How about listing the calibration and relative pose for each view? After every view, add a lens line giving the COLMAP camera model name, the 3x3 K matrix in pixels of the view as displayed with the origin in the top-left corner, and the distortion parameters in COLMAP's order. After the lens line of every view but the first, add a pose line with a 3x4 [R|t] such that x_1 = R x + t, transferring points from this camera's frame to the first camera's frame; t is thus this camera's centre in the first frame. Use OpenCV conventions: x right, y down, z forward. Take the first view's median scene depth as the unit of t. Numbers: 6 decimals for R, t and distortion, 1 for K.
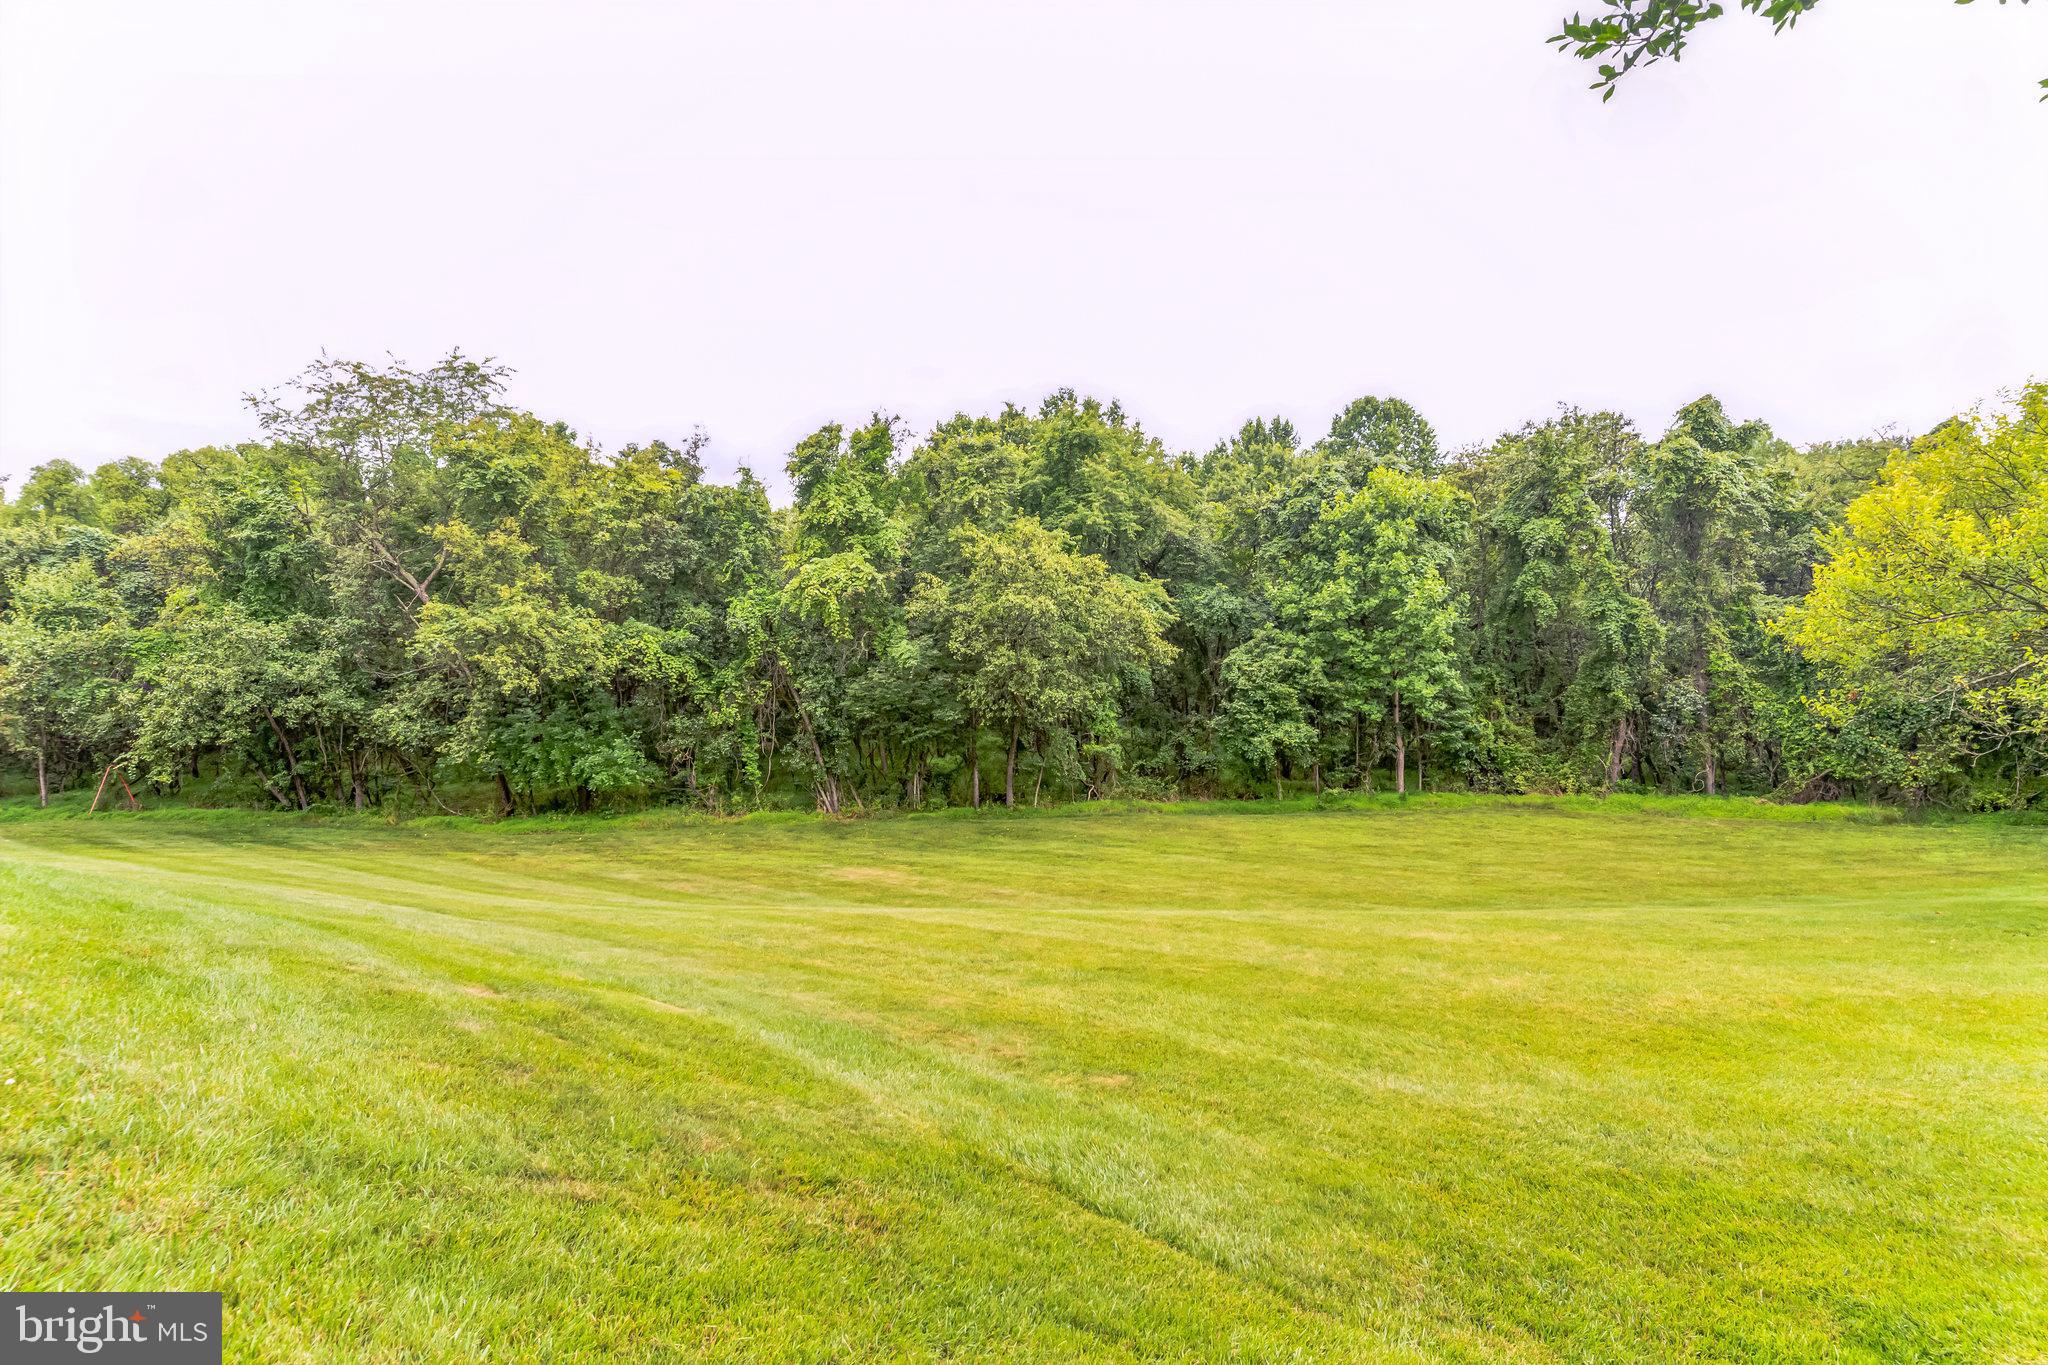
lens RADIAL K [[986.3, 0, 1028.7], [0, 986.3, 676.6], [0, 0, 1]] dist [0.004290, 0.000801]
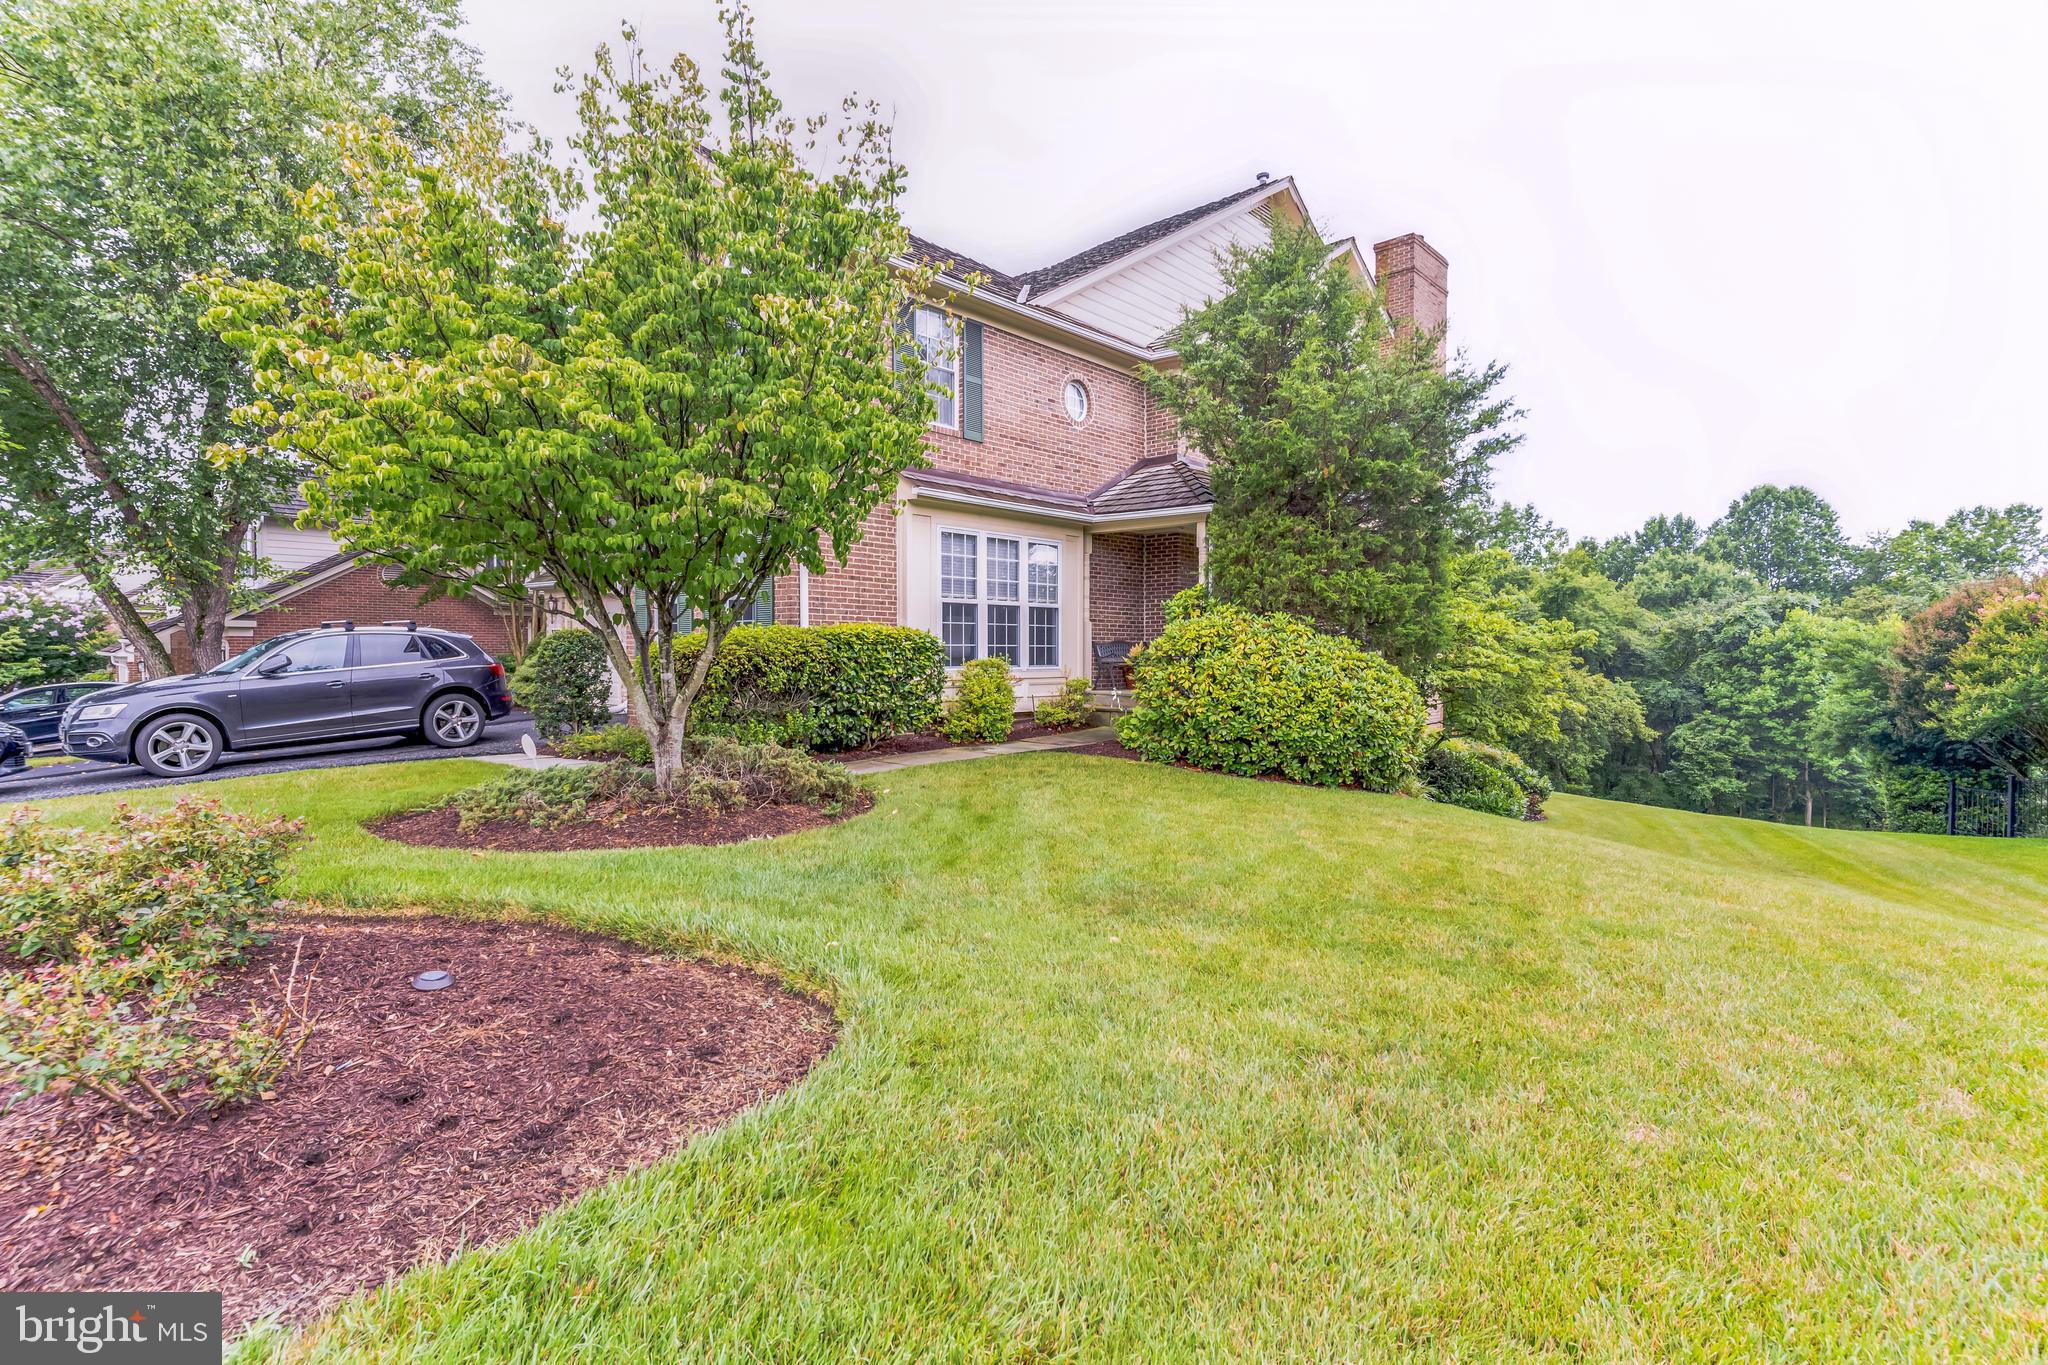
lens RADIAL K [[986.3, 0, 1018.9], [0, 986.3, 679.0], [0, 0, 1]] dist [0.004290, 0.000801]
pose [[0.956592, 0.022242, -0.290581, -0.336157], [-0.026090, 0.999616, -0.009375, -0.062651], [0.290261, 0.016549, 0.956804, -0.778808]]
